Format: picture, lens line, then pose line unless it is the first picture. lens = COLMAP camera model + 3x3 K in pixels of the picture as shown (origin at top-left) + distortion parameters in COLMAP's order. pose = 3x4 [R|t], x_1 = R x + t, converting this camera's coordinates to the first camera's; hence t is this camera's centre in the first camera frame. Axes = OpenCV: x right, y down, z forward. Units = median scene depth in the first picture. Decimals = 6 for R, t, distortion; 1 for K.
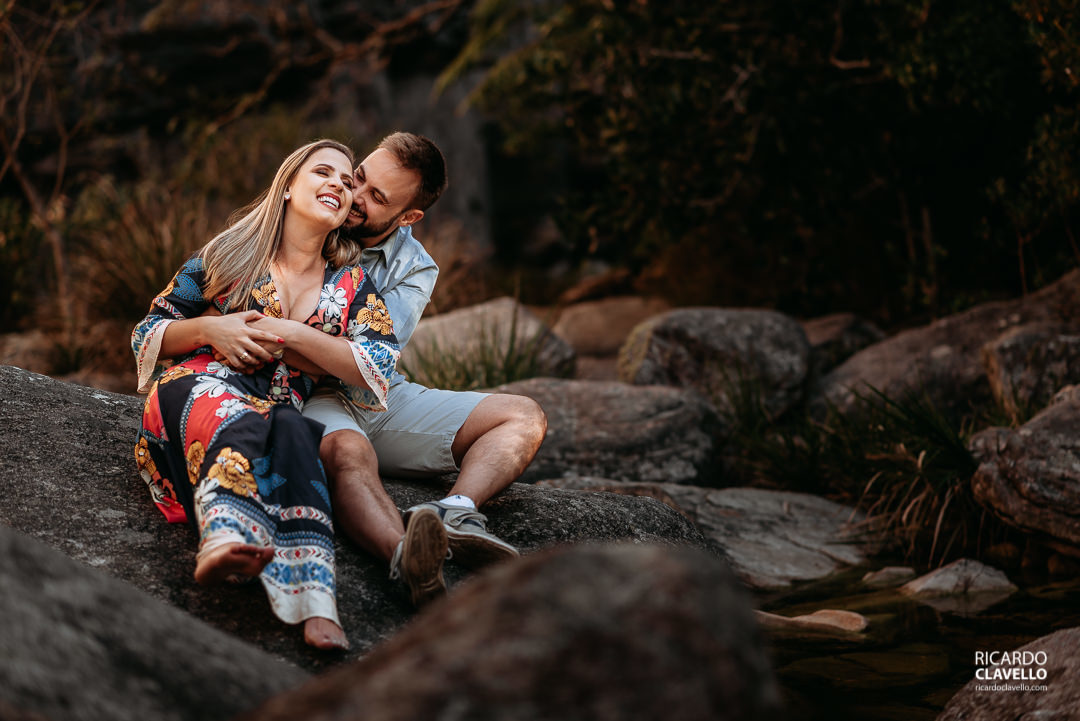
lens RADIAL K [[2571.4, 0, 540.0], [0, 2571.4, 360.5], [0, 0, 1]] dist [-0.039250, 0.449825]
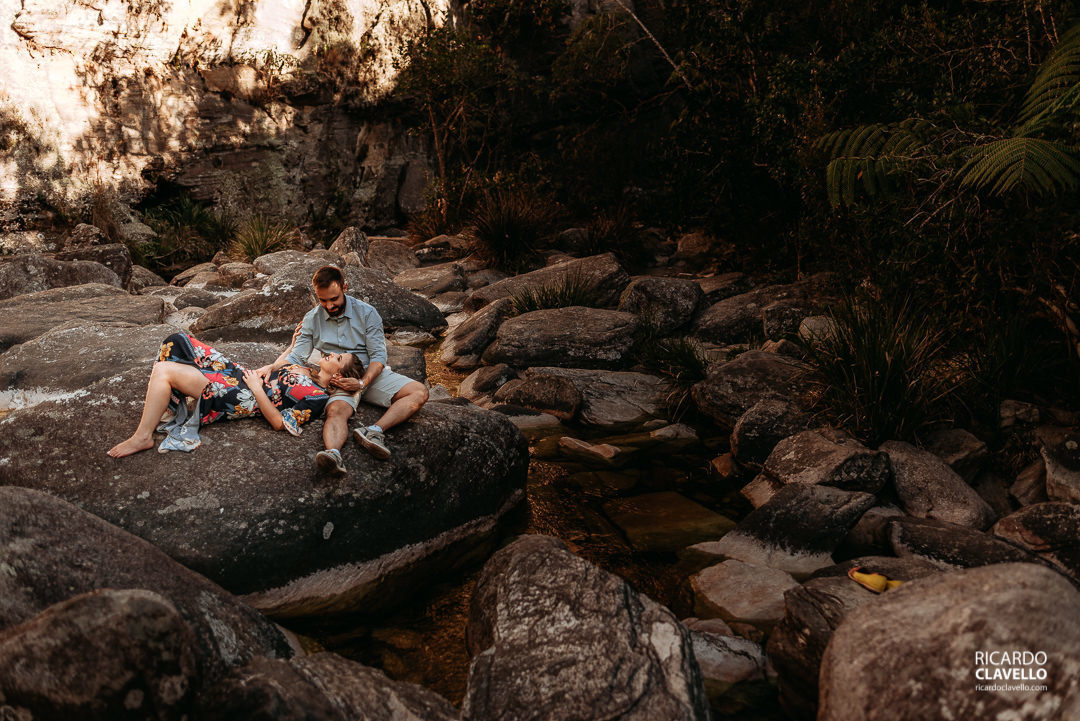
lens RADIAL K [[1026.1, 0, 540.0], [0, 1026.1, 360.5], [0, 0, 1]] dist [0.006507, -0.000166]
pose [[0.974707, 0.096724, -0.201470, 0.220660], [-0.065259, 0.985384, 0.157355, -0.123409], [0.213745, -0.140227, 0.966773, 0.034677]]
